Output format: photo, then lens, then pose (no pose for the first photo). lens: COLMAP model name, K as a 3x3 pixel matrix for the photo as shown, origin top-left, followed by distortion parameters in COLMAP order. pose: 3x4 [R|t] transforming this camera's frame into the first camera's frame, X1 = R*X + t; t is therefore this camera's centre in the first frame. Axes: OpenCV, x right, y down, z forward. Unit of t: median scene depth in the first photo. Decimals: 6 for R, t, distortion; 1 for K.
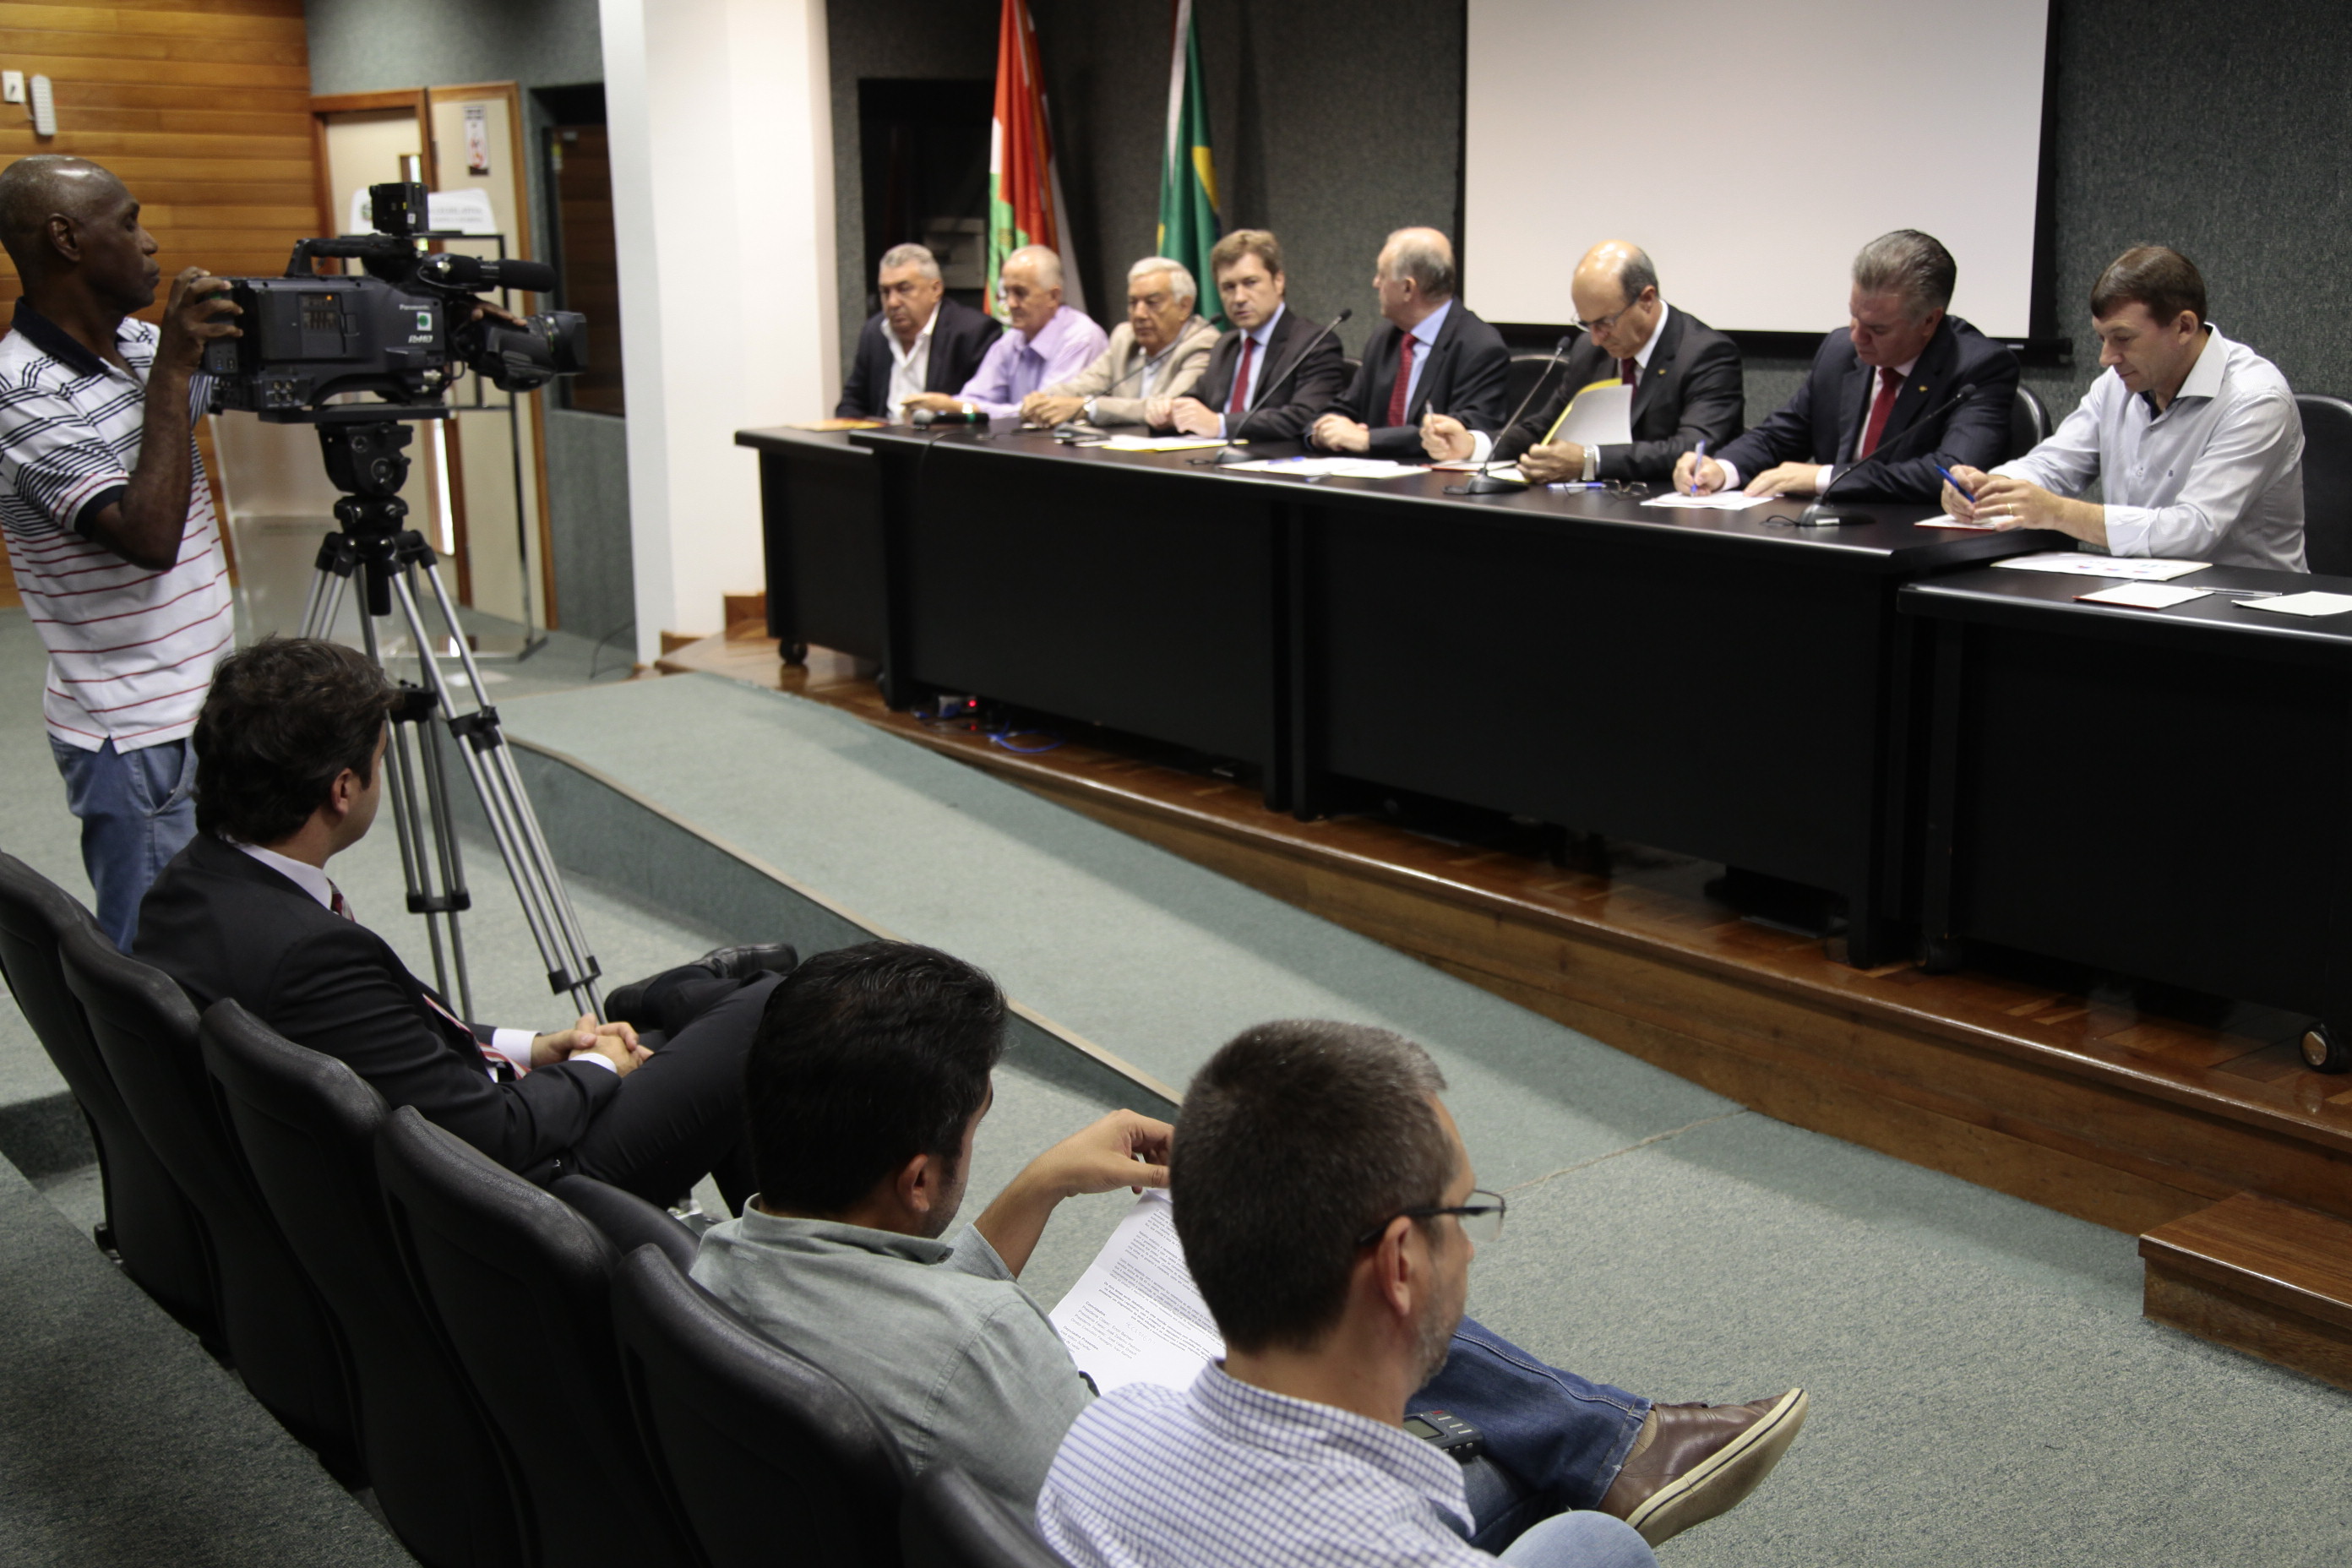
lens RADIAL K [[2656.0, 0, 1175.5], [0, 2656.0, 782.3], [0, 0, 1]] dist [0.100343, 0.000000]
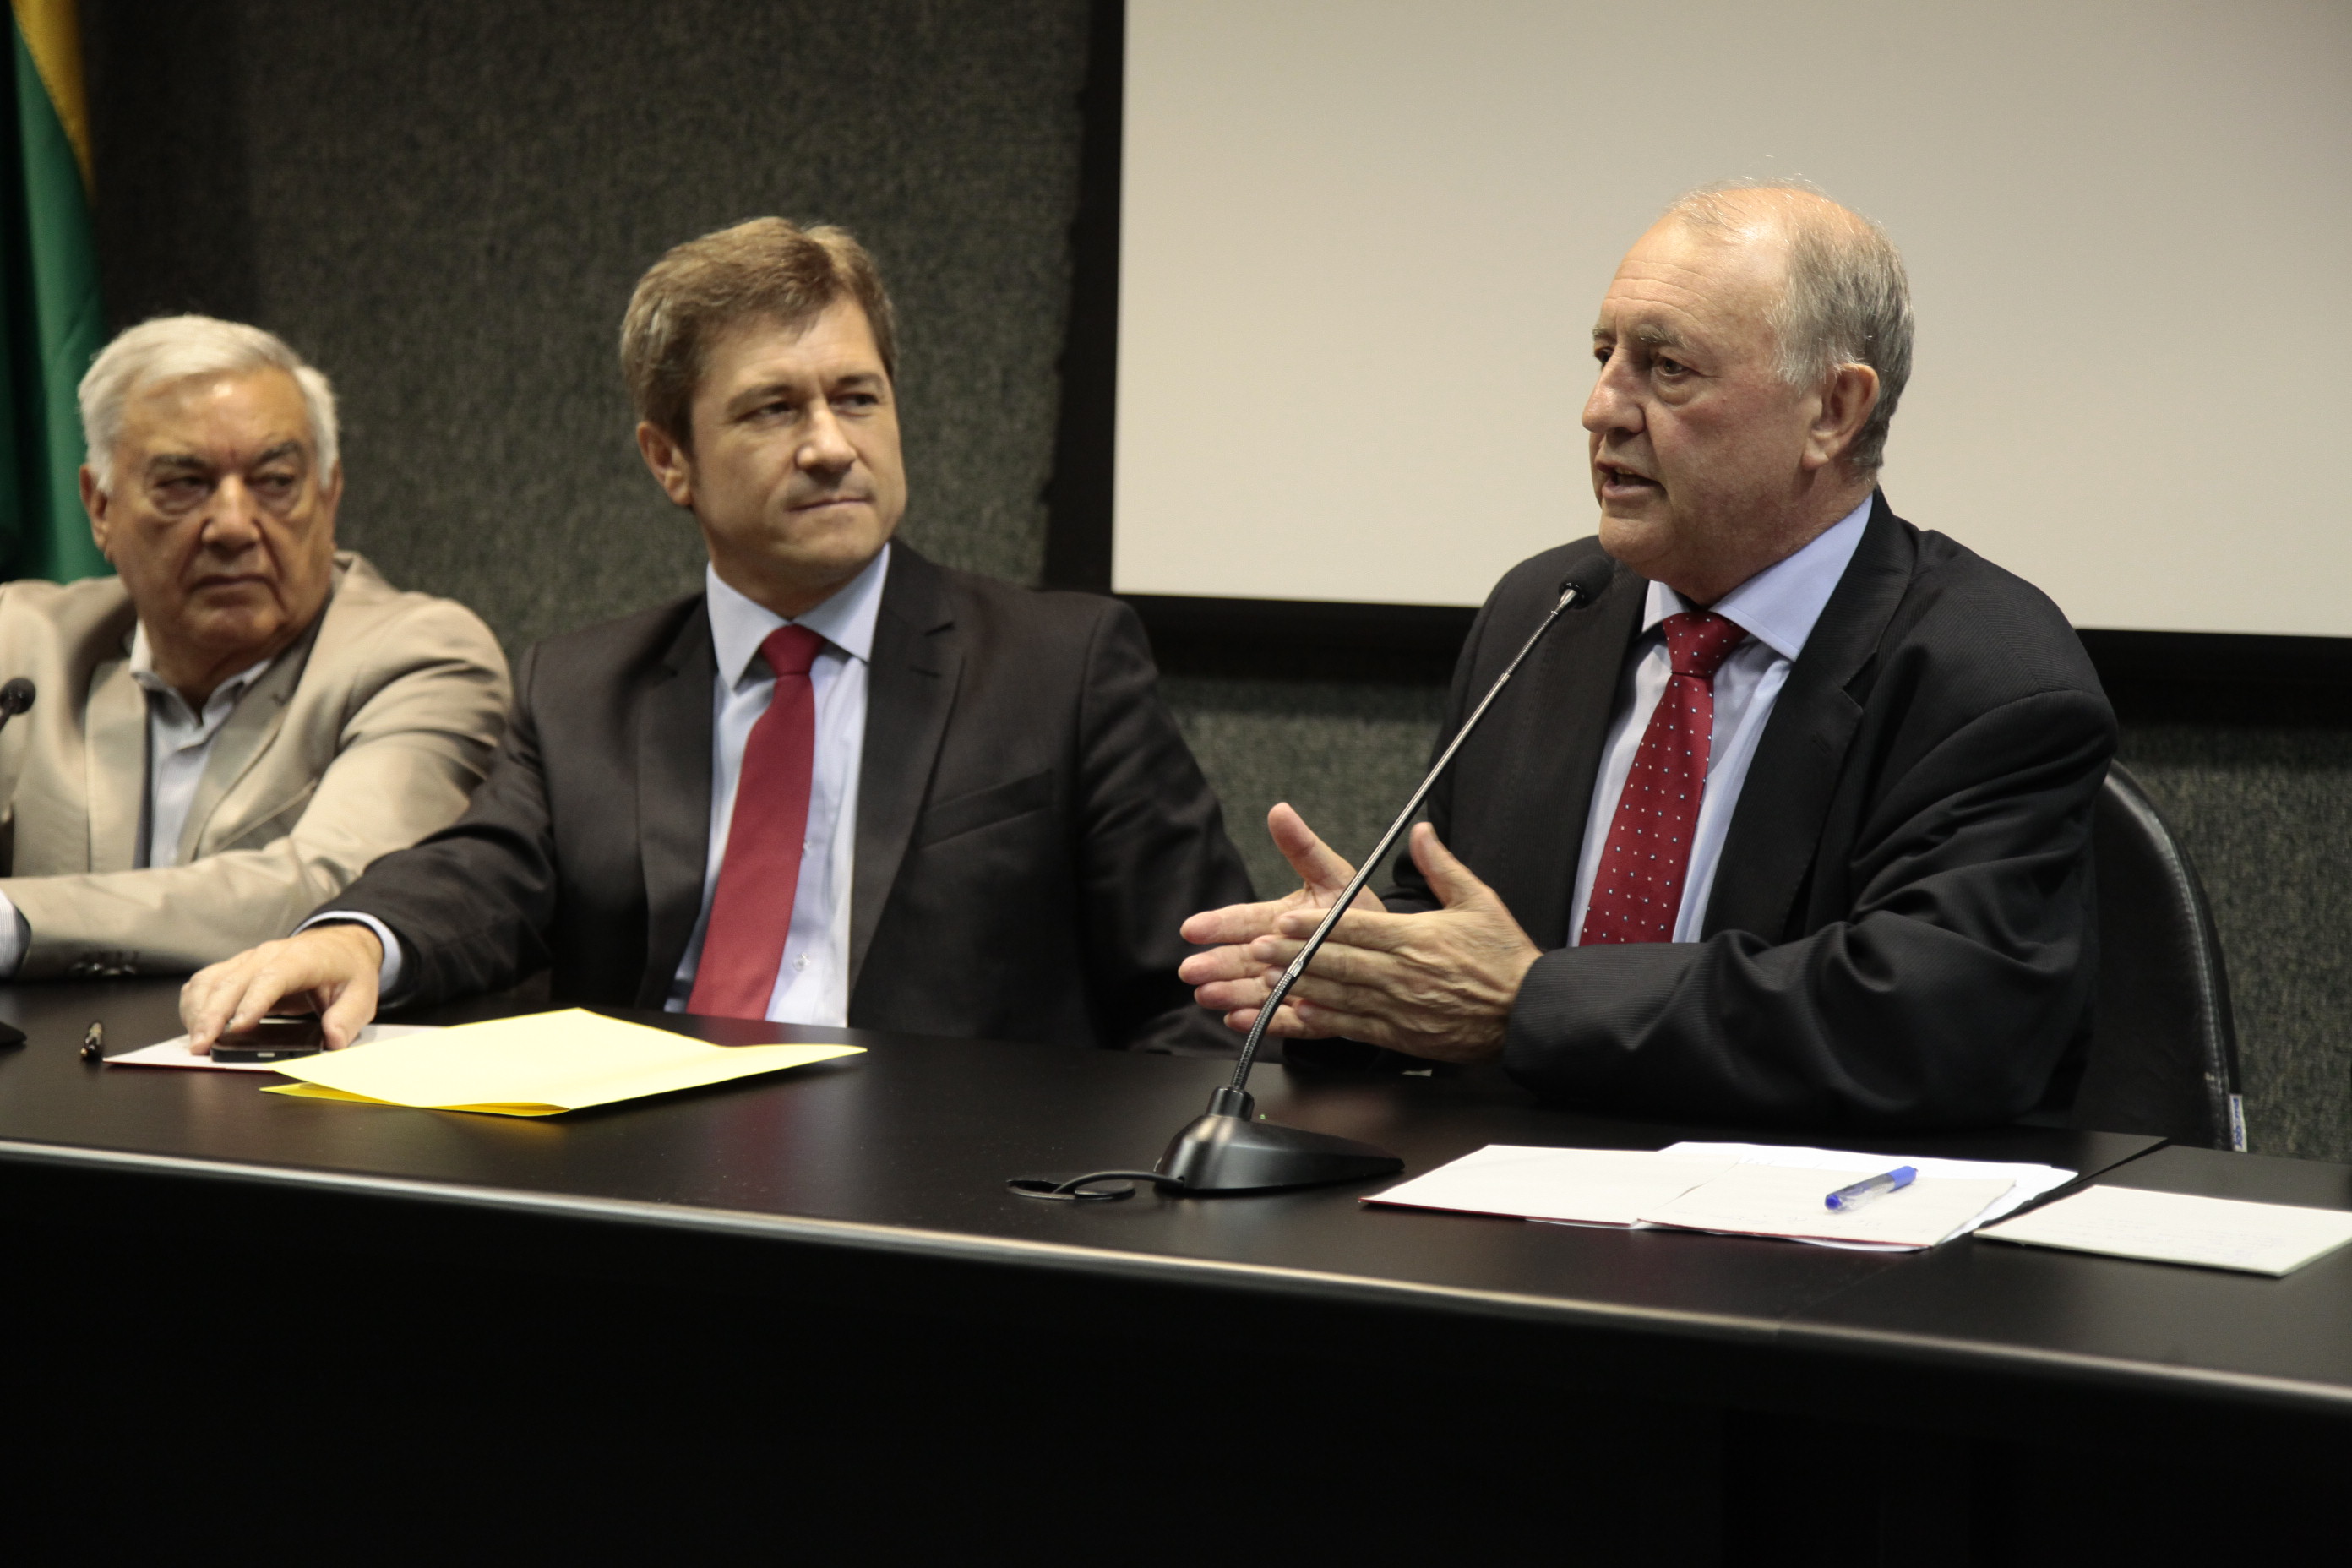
lens RADIAL K [[4885.5, 0, 1184.2], [0, 4885.5, 797.1], [0, 0, 1]] dist [0.368515, 0.000000]
pose [[0.902092, 0.004785, 0.431517, -0.149370], [0.055490, 0.990351, -0.126986, -0.101774], [-0.427961, 0.138498, 0.893122, 0.647368]]
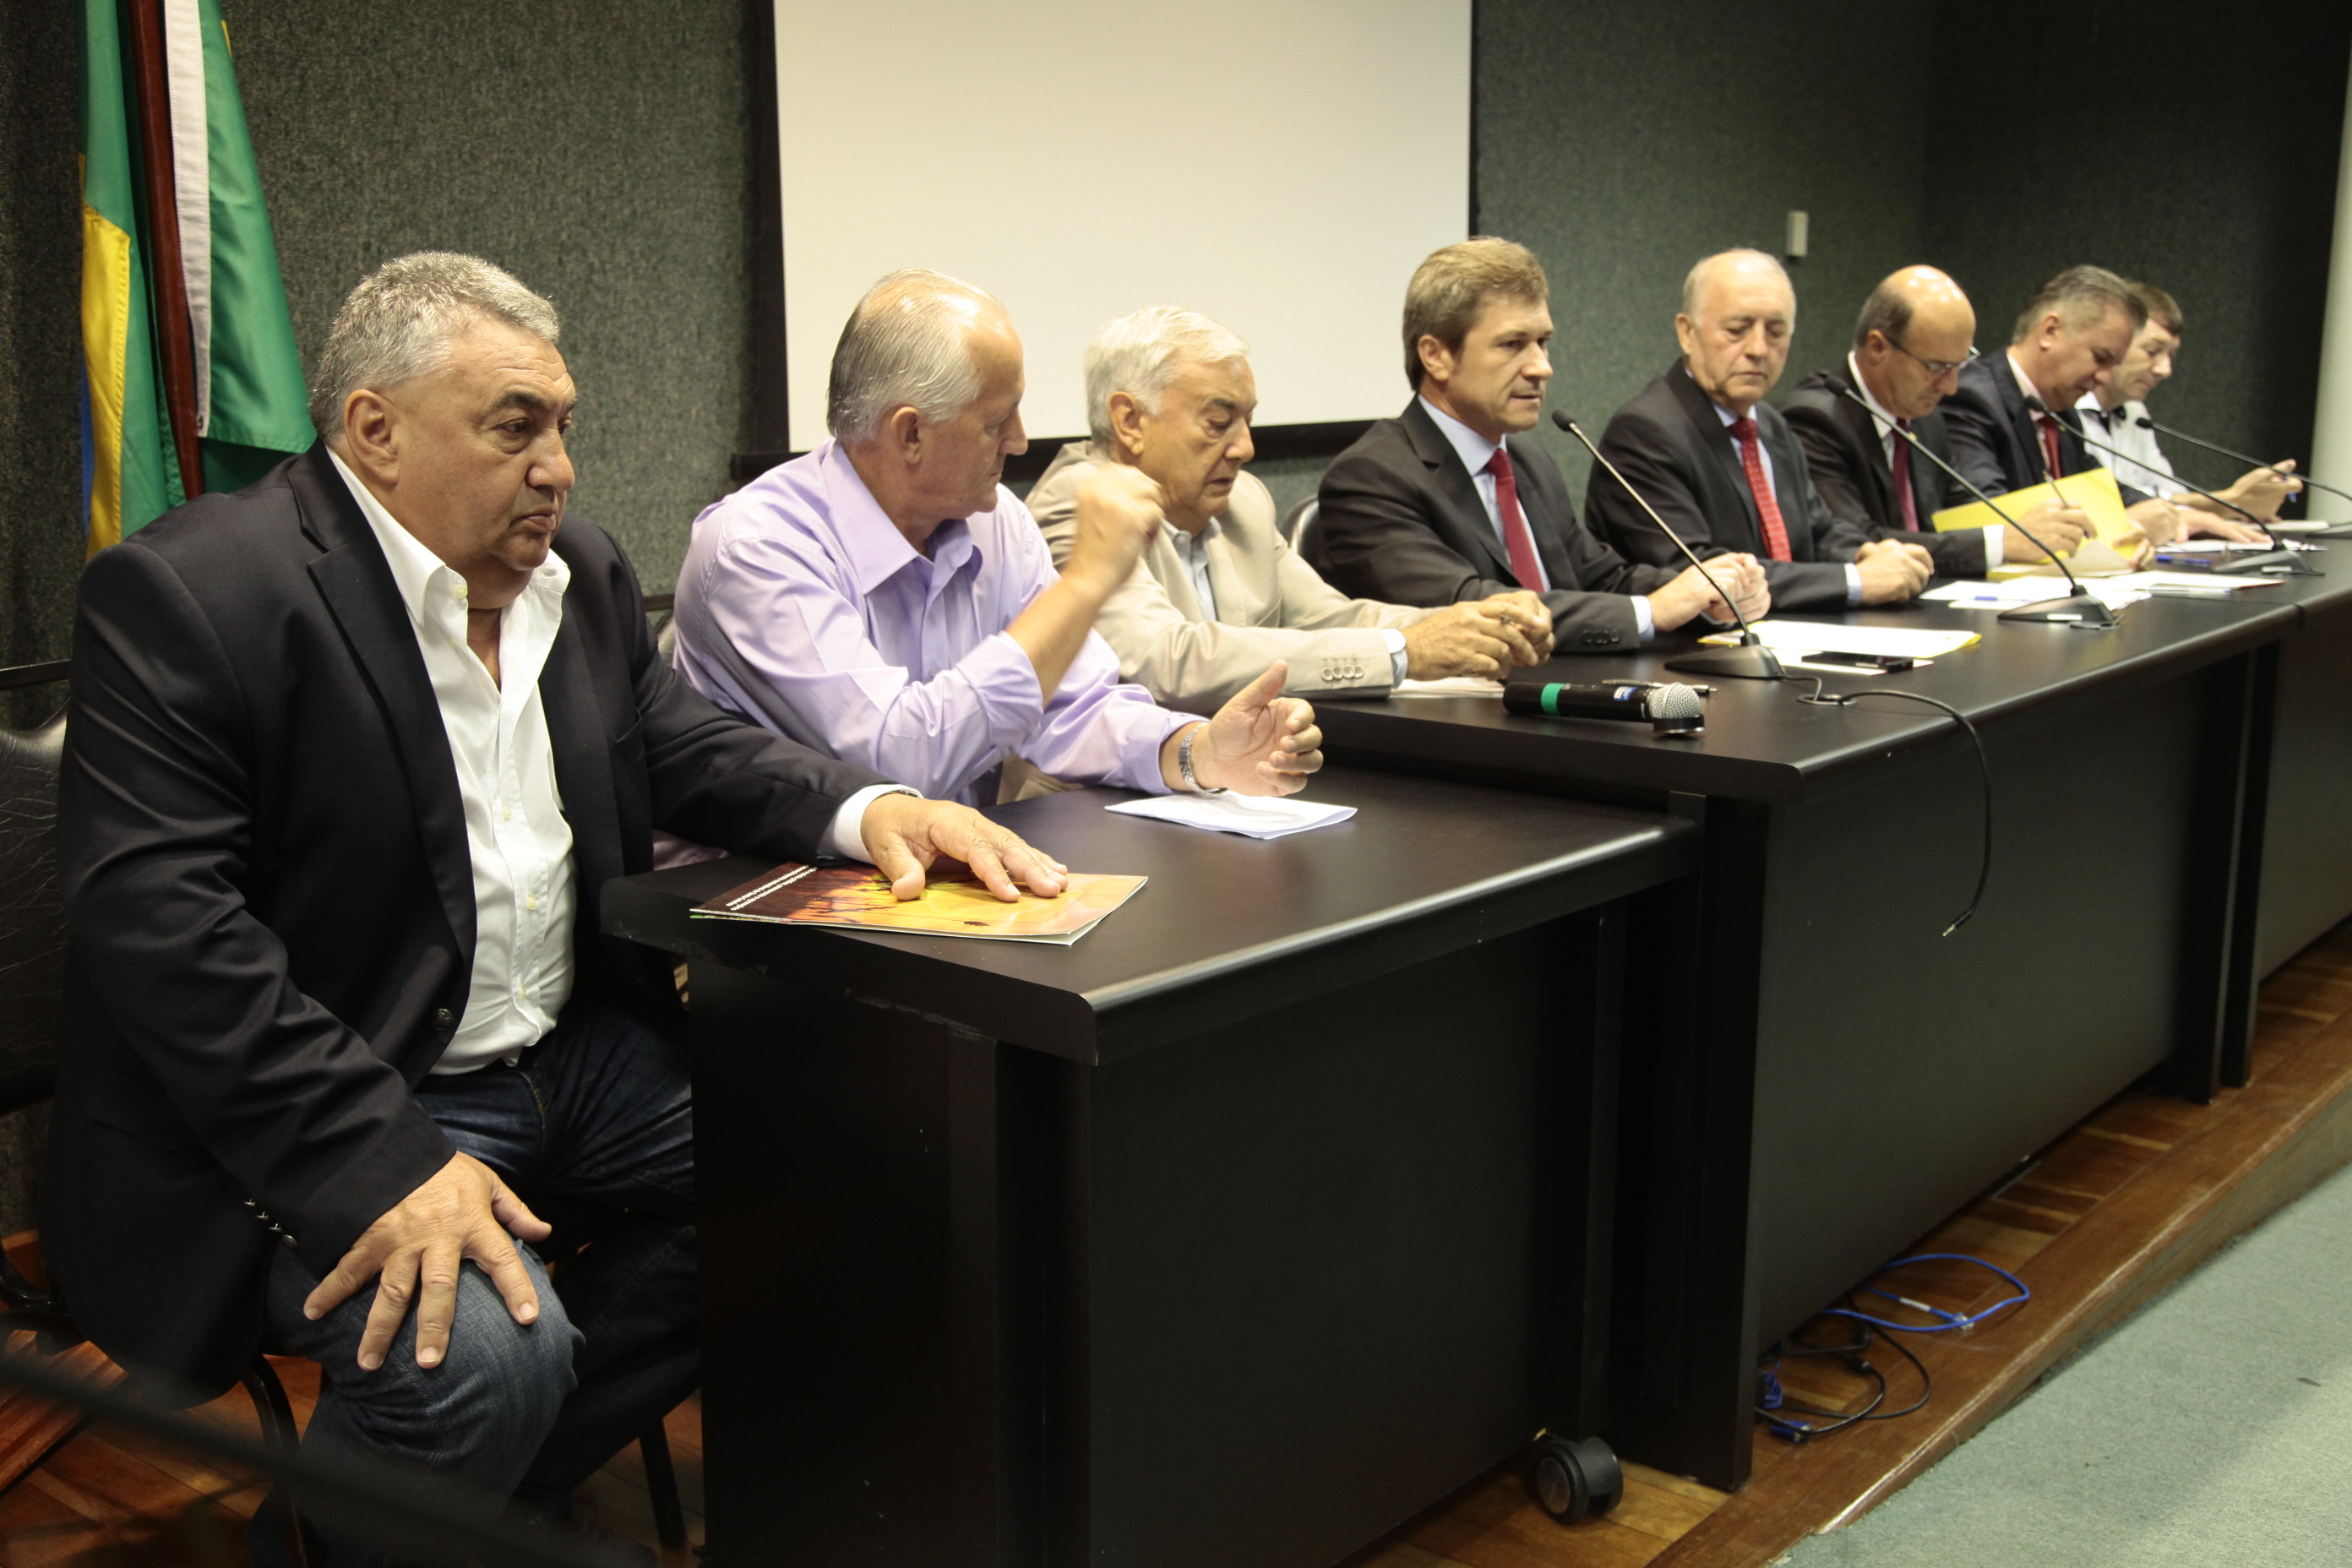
lens RADIAL K [[2397.8, 0, 1194.8], [0, 2397.8, 777.6], [0, 0, 1]] dist [0.041919, 0.000000]
pose [[-0.226068, -0.162534, 0.960456, -0.464480], [0.217823, 0.952580, 0.212471, -0.245074], [-0.949445, 0.257243, -0.179945, 1.290575]]
